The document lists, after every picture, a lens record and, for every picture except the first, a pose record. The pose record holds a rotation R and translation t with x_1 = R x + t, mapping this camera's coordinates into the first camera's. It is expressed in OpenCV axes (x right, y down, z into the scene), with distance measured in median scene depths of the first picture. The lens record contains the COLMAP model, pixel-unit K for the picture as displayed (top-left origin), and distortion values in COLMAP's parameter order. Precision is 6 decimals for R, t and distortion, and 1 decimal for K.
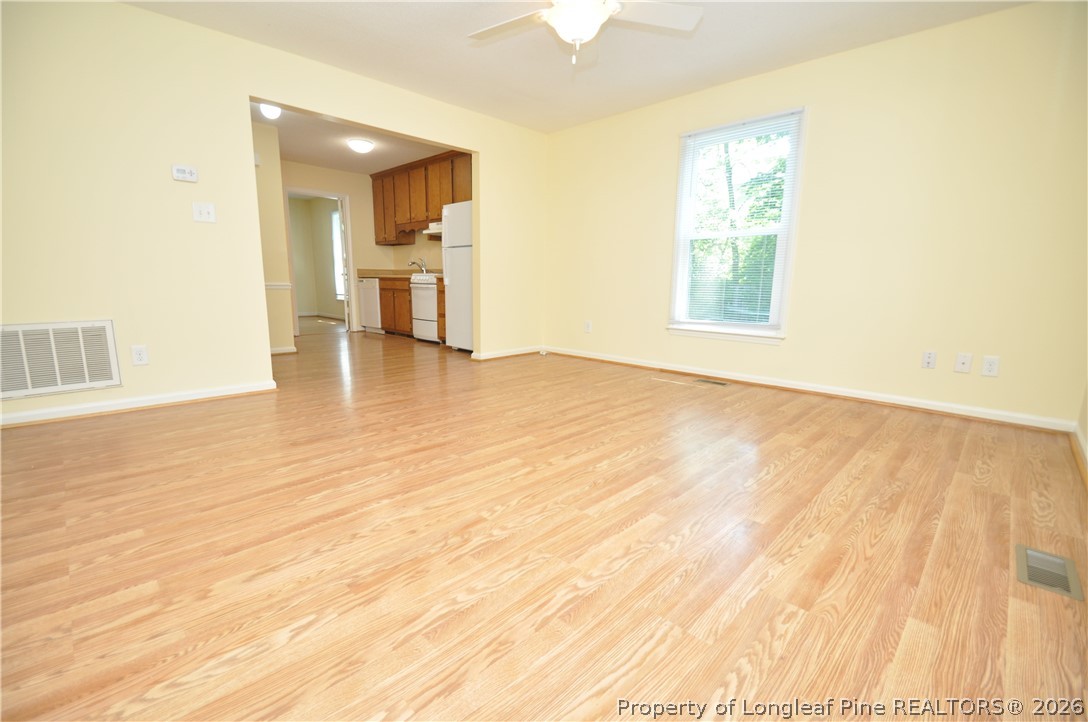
lens RADIAL K [[470.0, 0, 539.9], [0, 470.0, 363.1], [0, 0, 1]] dist [0.000658, -0.009971]
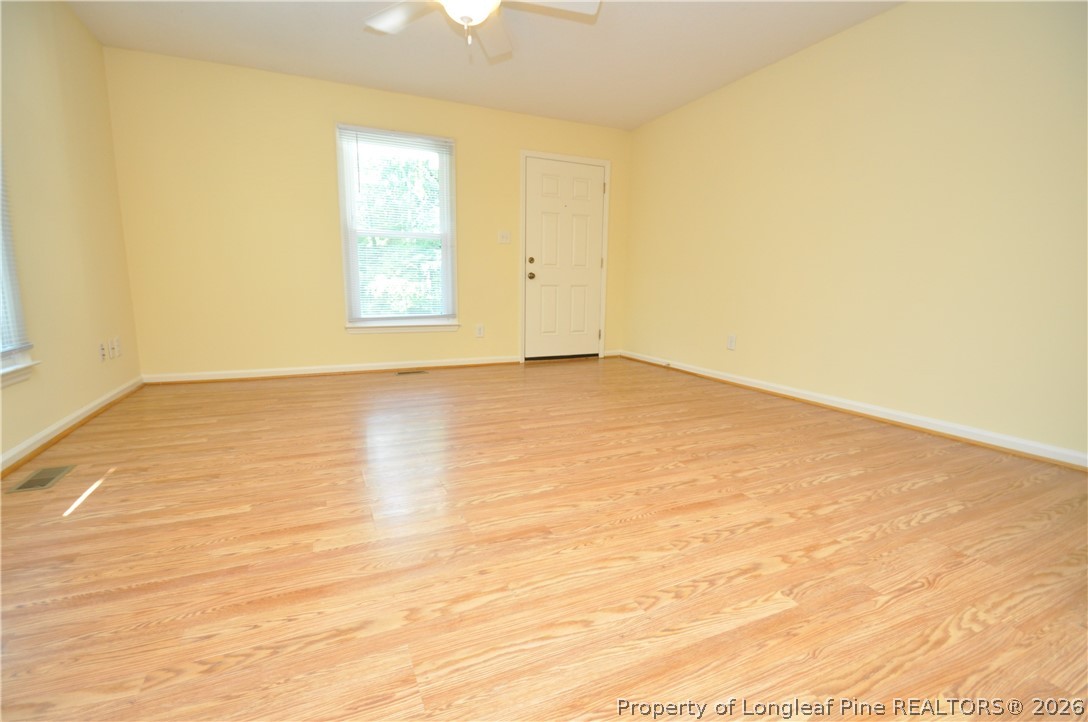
lens RADIAL K [[470.0, 0, 539.9], [0, 470.0, 363.1], [0, 0, 1]] dist [0.000658, -0.009971]
pose [[-0.932104, -0.082089, 0.352766, -0.428115], [0.041039, 0.943768, 0.328052, -0.331755], [-0.359858, 0.320256, -0.876321, 1.925816]]
